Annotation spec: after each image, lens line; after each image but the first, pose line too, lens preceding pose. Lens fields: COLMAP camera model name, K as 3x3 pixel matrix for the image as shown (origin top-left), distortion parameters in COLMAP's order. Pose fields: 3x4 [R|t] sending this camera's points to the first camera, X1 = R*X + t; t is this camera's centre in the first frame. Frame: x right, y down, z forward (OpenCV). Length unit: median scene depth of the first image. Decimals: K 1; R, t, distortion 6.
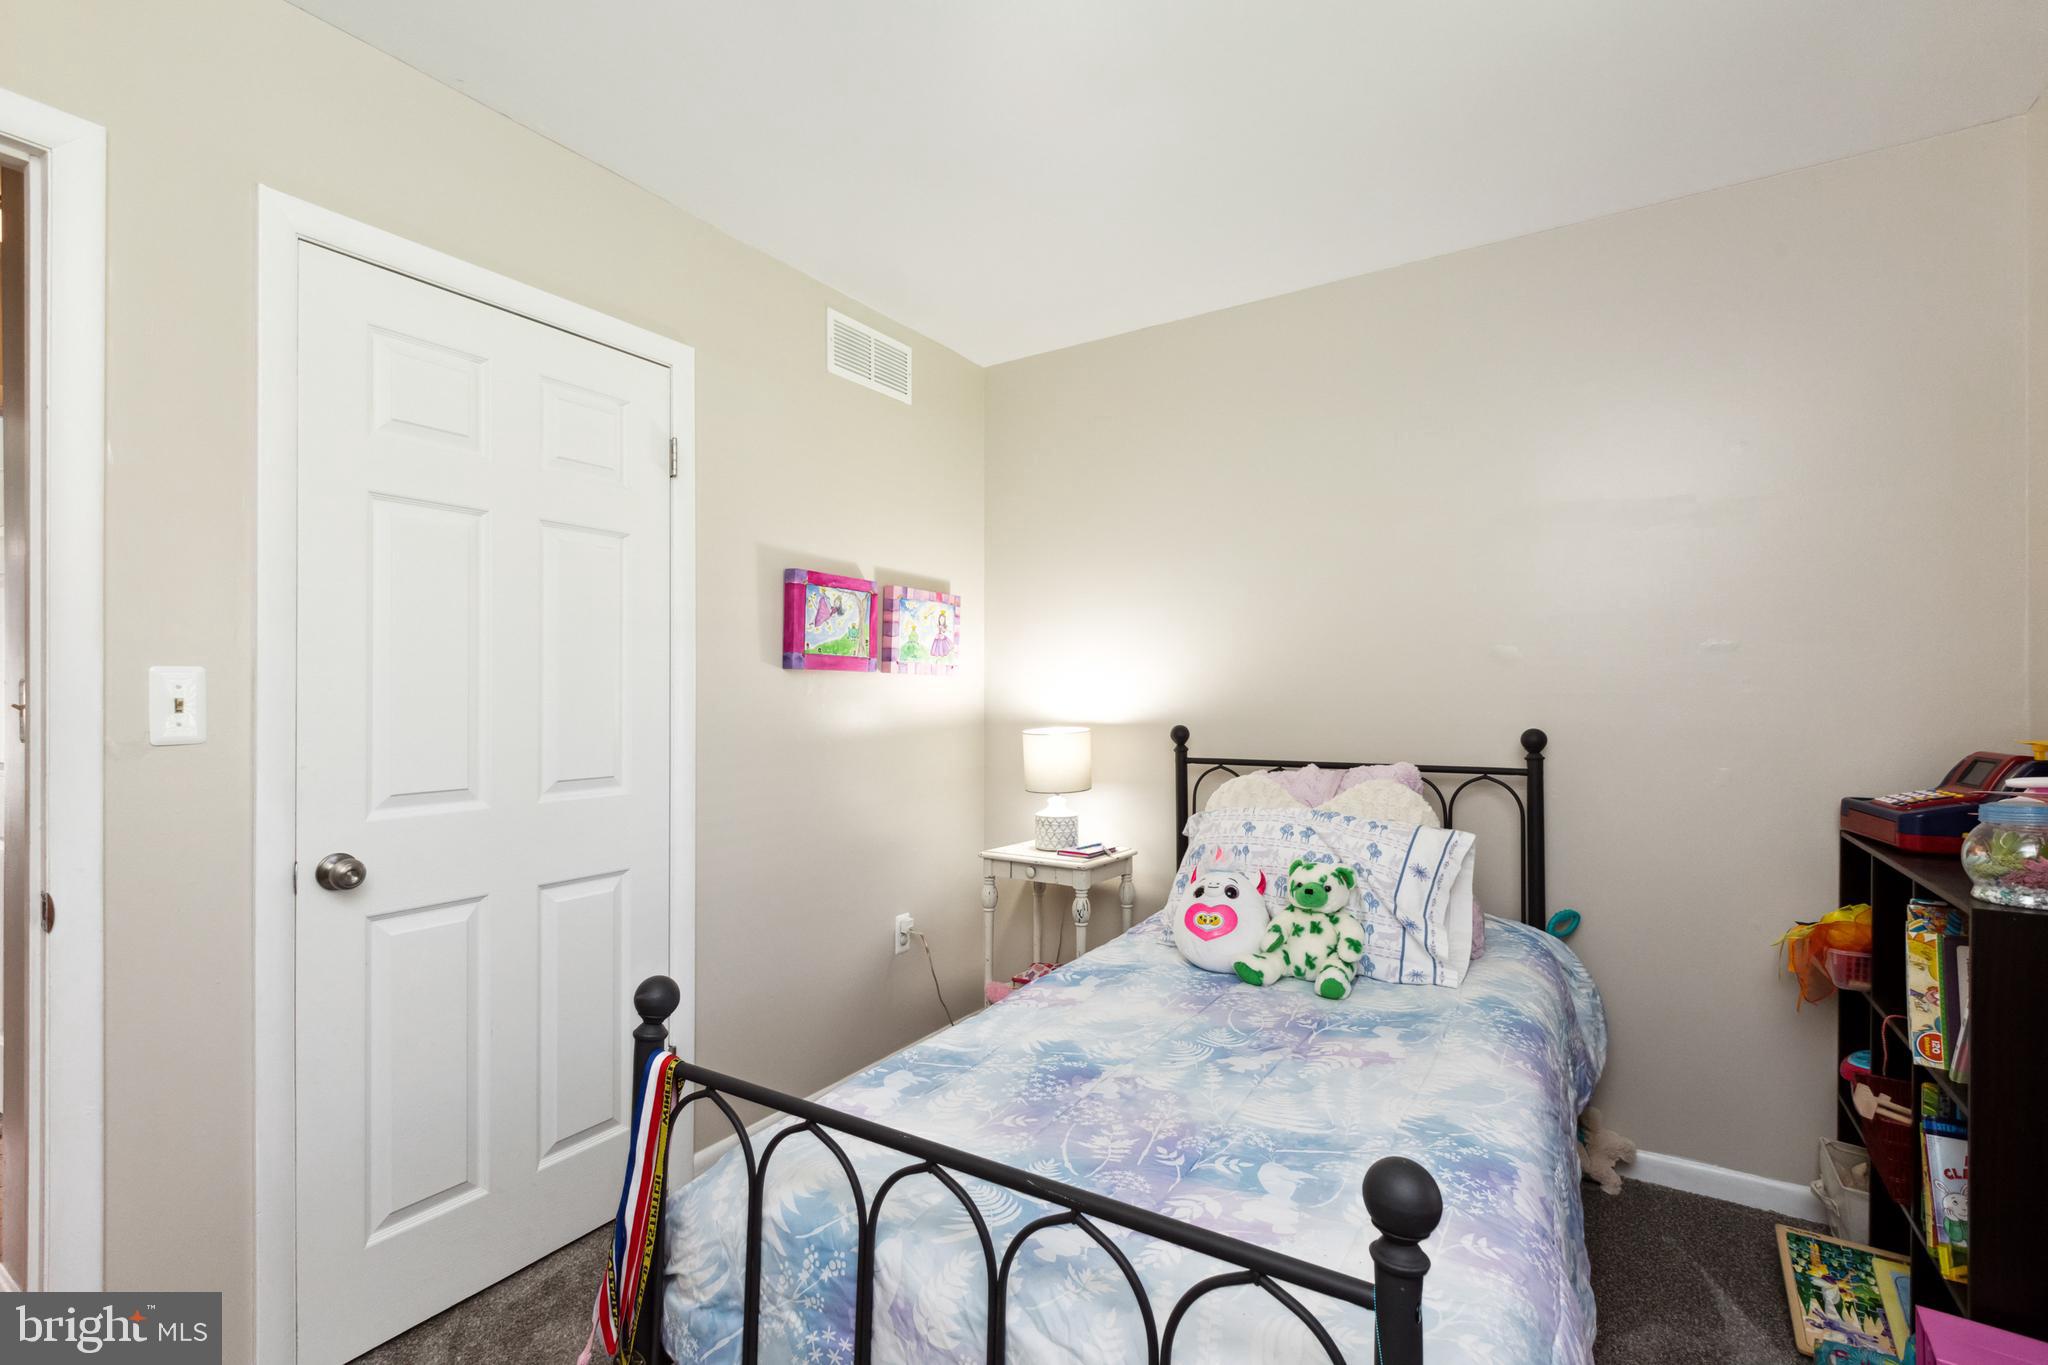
lens RADIAL K [[921.7, 0, 1025.8], [0, 921.7, 684.9], [0, 0, 1]] dist [0.026410, 0.000098]
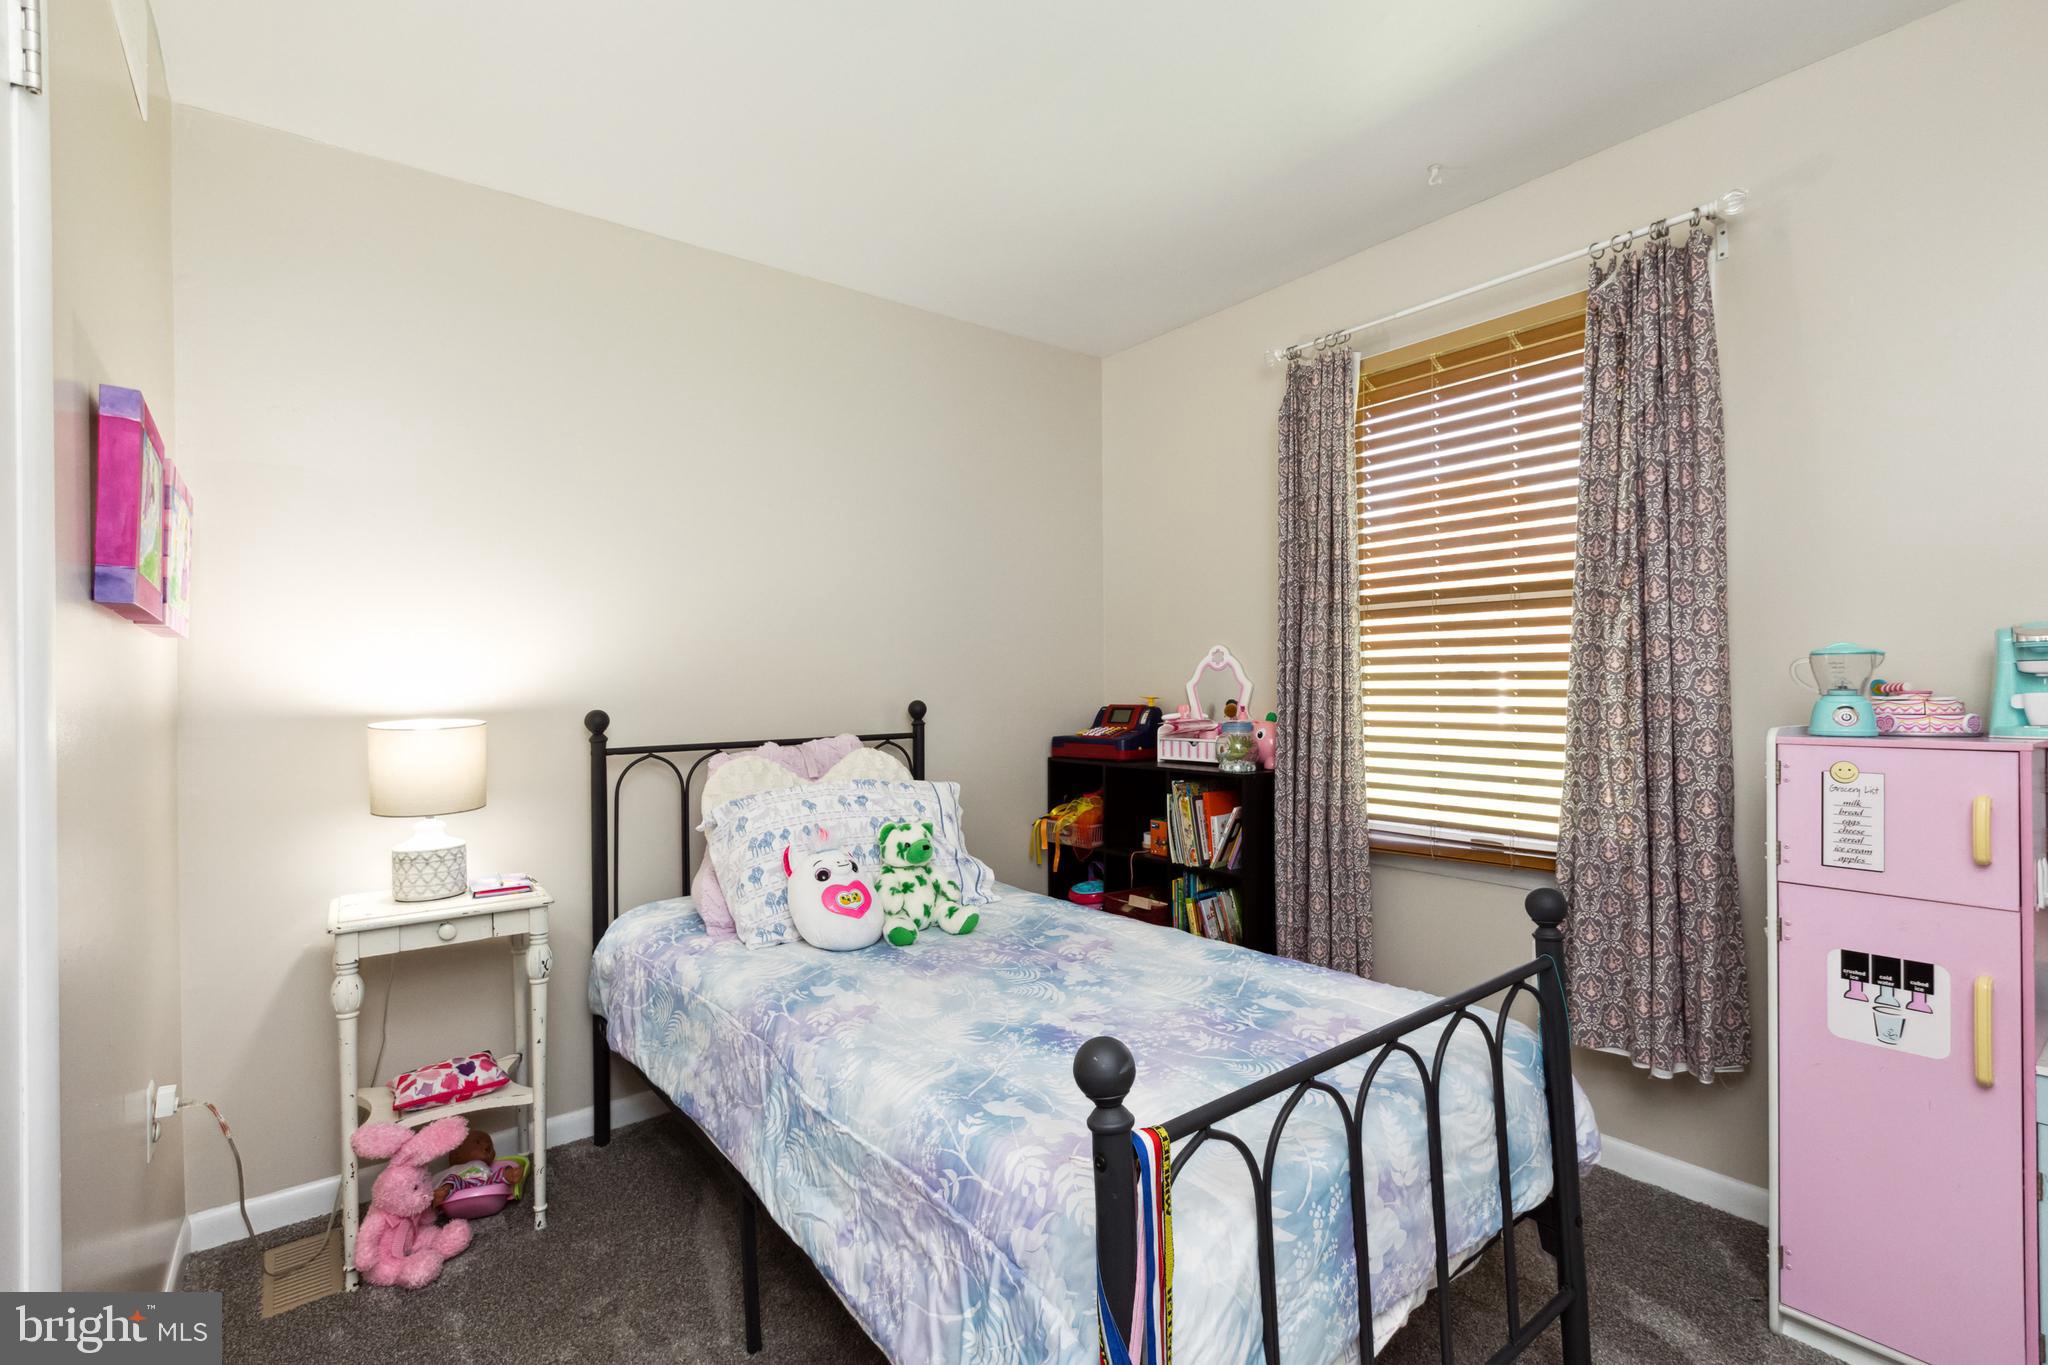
lens RADIAL K [[920.8, 0, 1023.4], [0, 920.8, 674.2], [0, 0, 1]] dist [0.000037, 0.000082]
pose [[0.340543, 0.011416, 0.940160, -0.659958], [0.002612, 0.999911, -0.013087, 0.032764], [-0.940225, 0.006912, 0.340483, 0.505686]]
